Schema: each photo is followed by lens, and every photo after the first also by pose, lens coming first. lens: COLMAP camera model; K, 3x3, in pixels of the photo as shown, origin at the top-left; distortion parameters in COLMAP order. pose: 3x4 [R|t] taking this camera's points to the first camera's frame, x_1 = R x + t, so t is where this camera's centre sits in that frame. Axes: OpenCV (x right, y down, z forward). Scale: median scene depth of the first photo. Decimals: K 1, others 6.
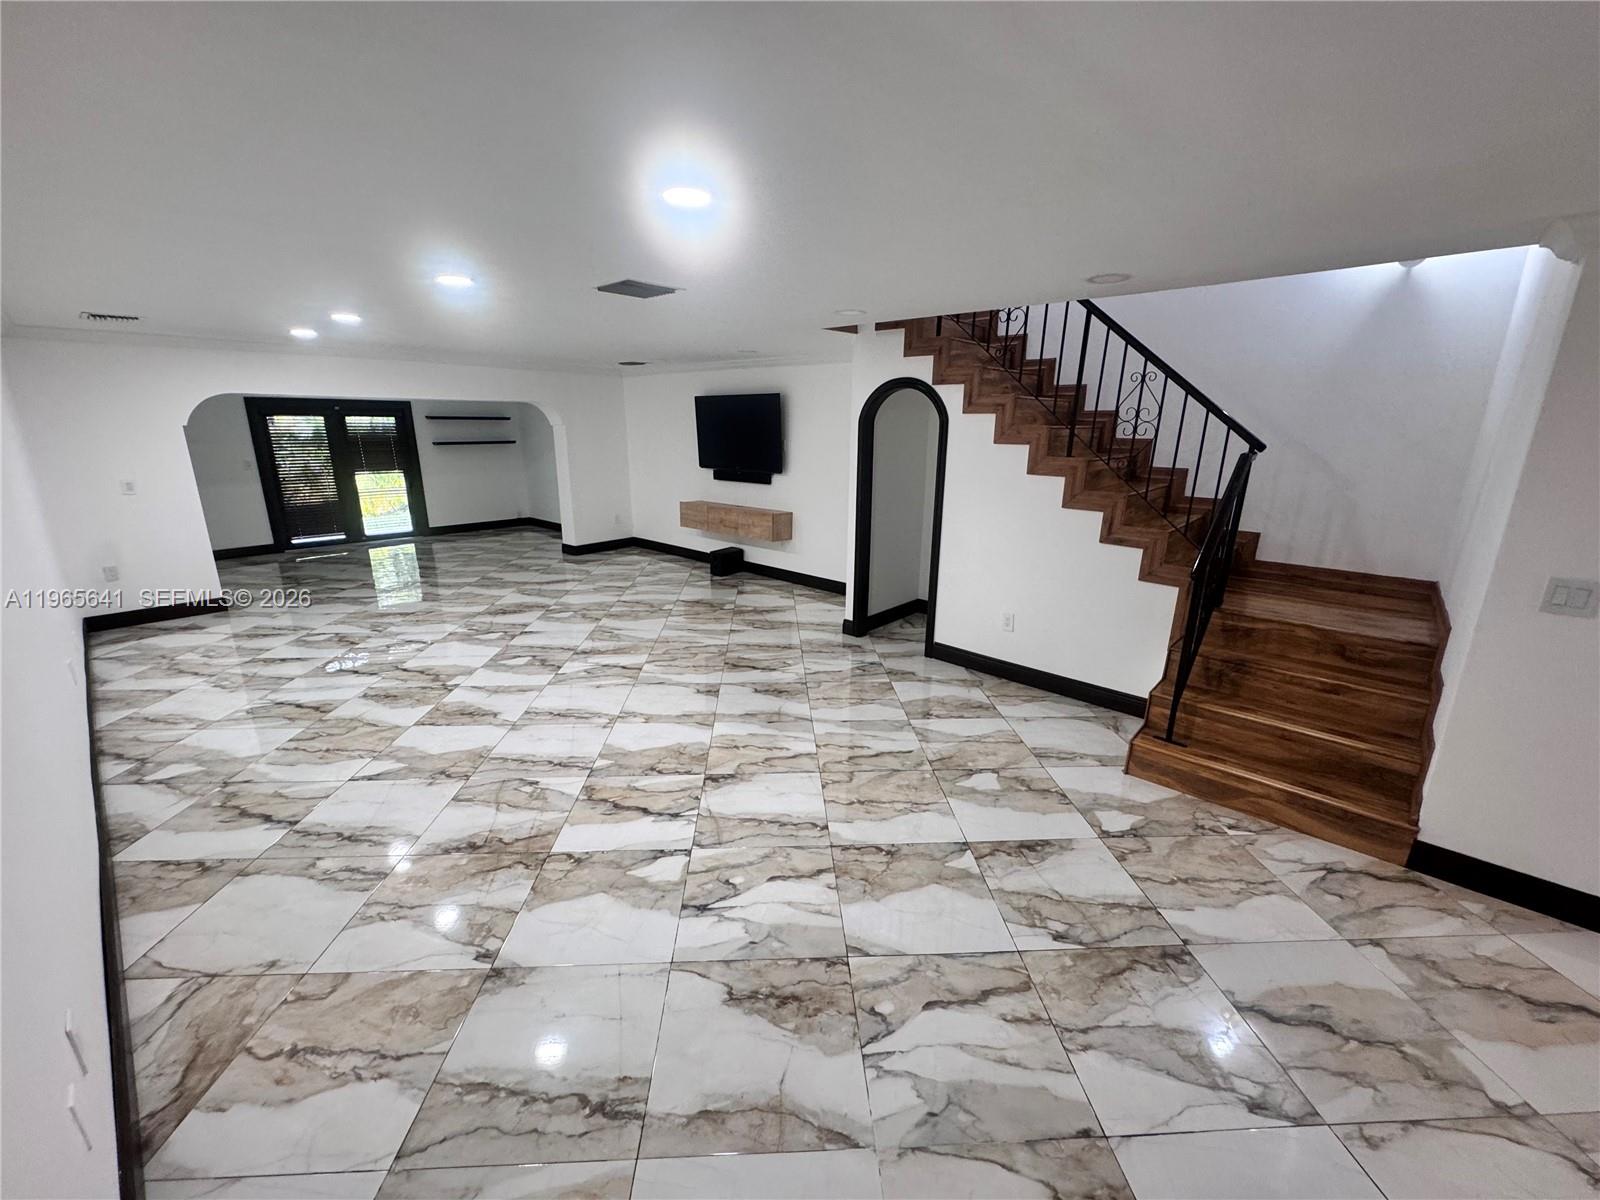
lens RADIAL K [[637.8, 0, 804.0], [0, 637.8, 604.0], [0, 0, 1]] dist [-0.002458, 0.000094]
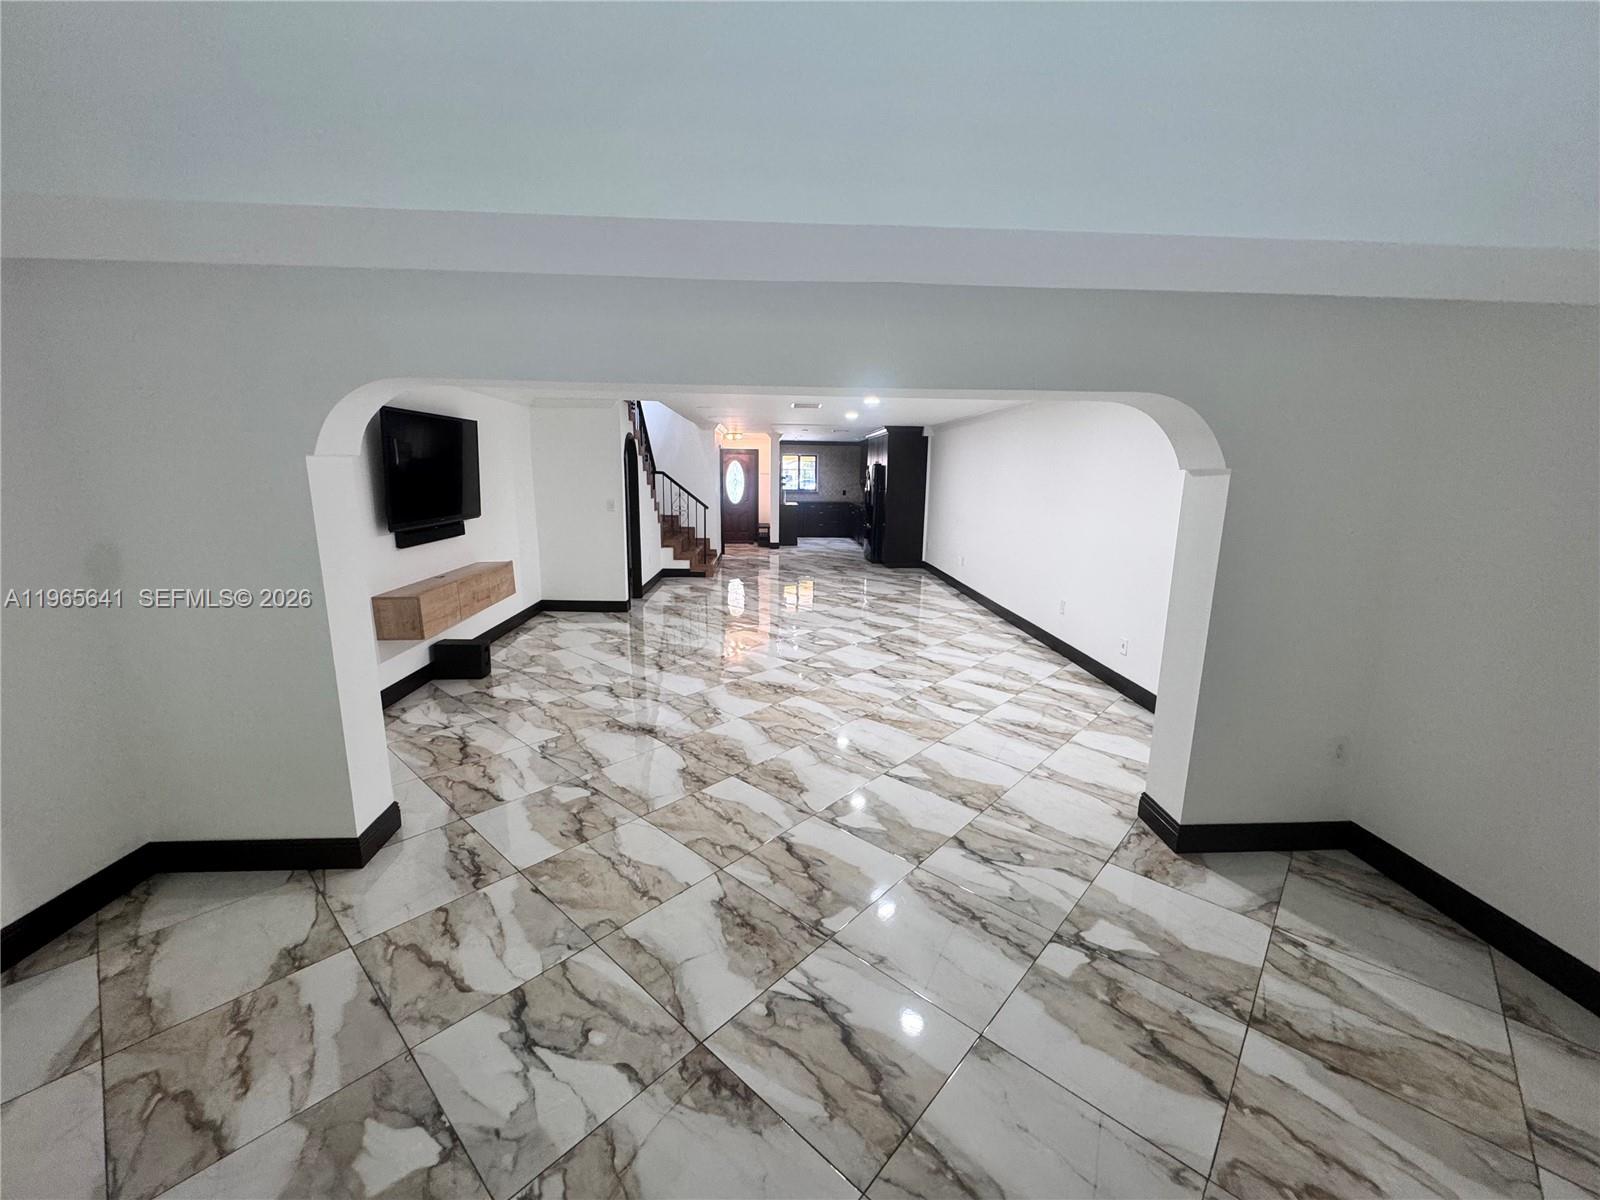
lens RADIAL K [[637.8, 0, 797.7], [0, 637.8, 600.4], [0, 0, 1]] dist [-0.002458, 0.000094]
pose [[-0.703662, -0.160748, 0.692113, -1.066775], [0.175295, 0.904690, 0.388340, -0.415112], [-0.688572, 0.394584, -0.608417, 1.478745]]
